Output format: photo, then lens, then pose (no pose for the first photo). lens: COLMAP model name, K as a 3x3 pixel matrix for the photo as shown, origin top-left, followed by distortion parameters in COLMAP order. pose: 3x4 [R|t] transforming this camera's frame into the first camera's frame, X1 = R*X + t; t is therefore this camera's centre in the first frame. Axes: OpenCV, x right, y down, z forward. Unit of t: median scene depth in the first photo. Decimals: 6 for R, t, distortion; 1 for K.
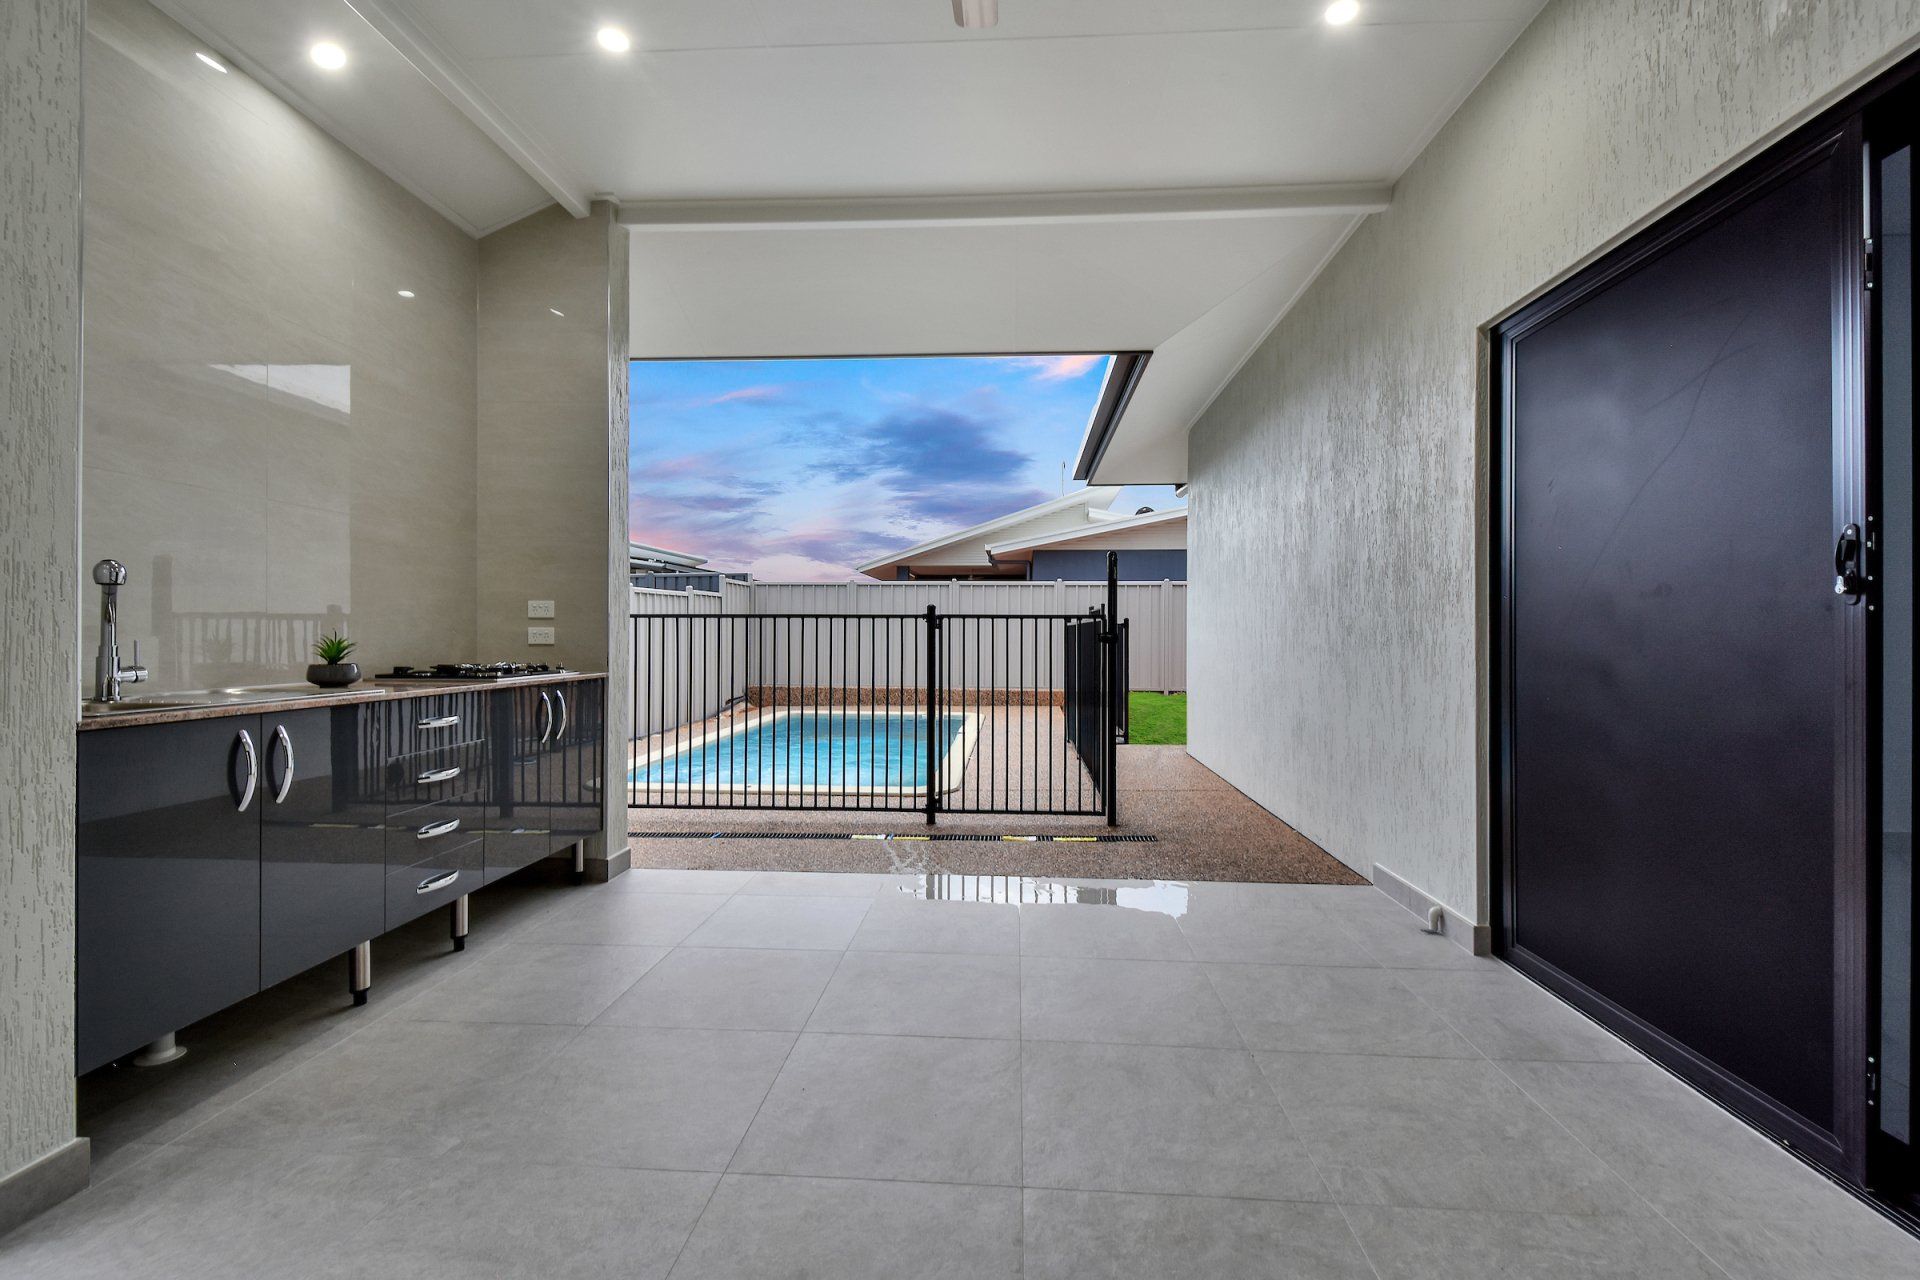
lens RADIAL K [[829.5, 0, 960.0], [0, 829.5, 640.0], [0, 0, 1]] dist [0.027217, -0.014272]
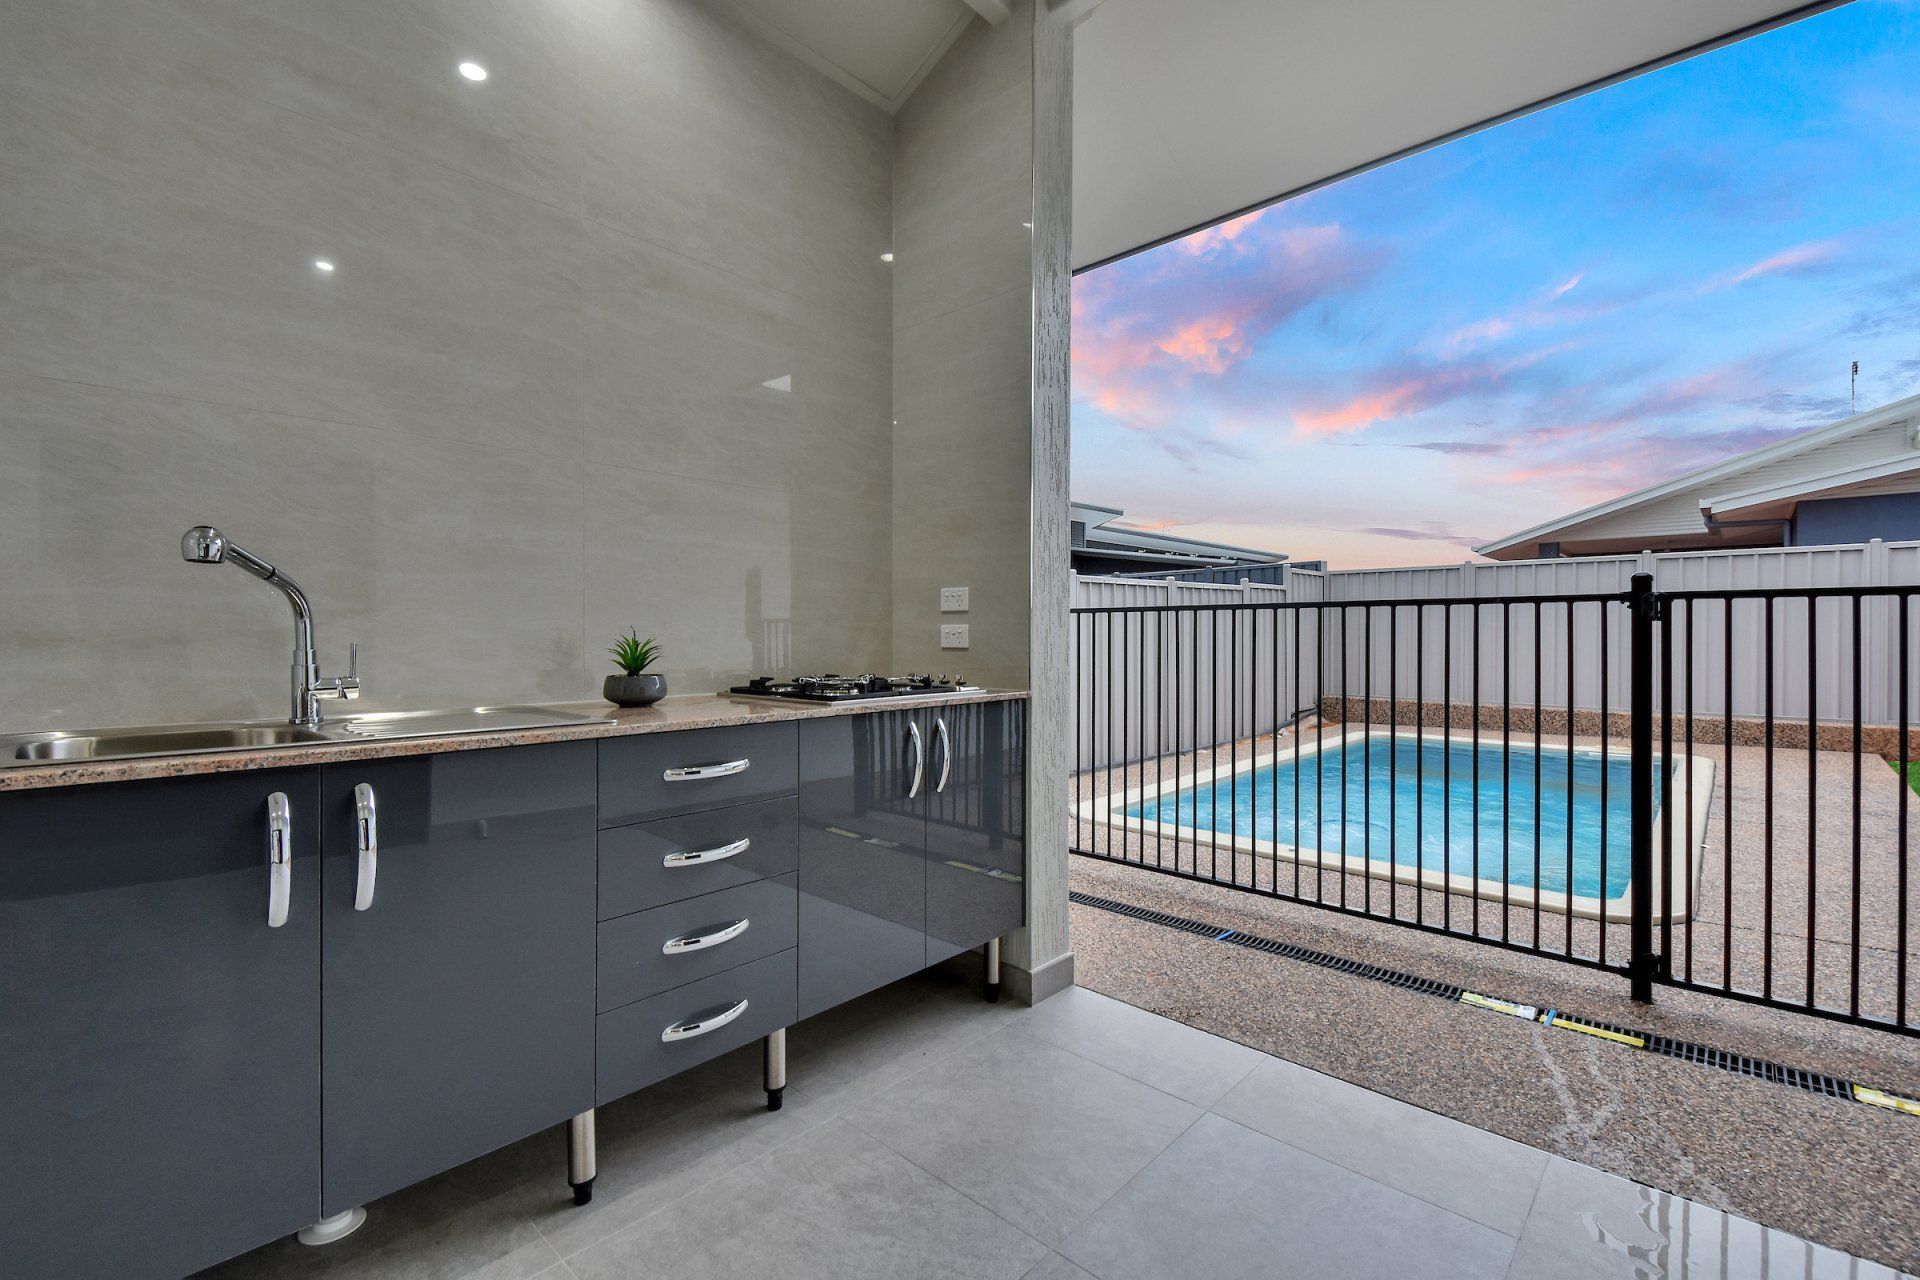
lens RADIAL K [[829.5, 0, 960.0], [0, 829.5, 640.0], [0, 0, 1]] dist [0.027217, -0.014272]
pose [[0.779587, 0.000578, -0.626294, -0.049350], [-0.000997, 0.999999, -0.000318, -0.001551], [0.626293, 0.000872, 0.779587, 0.427372]]
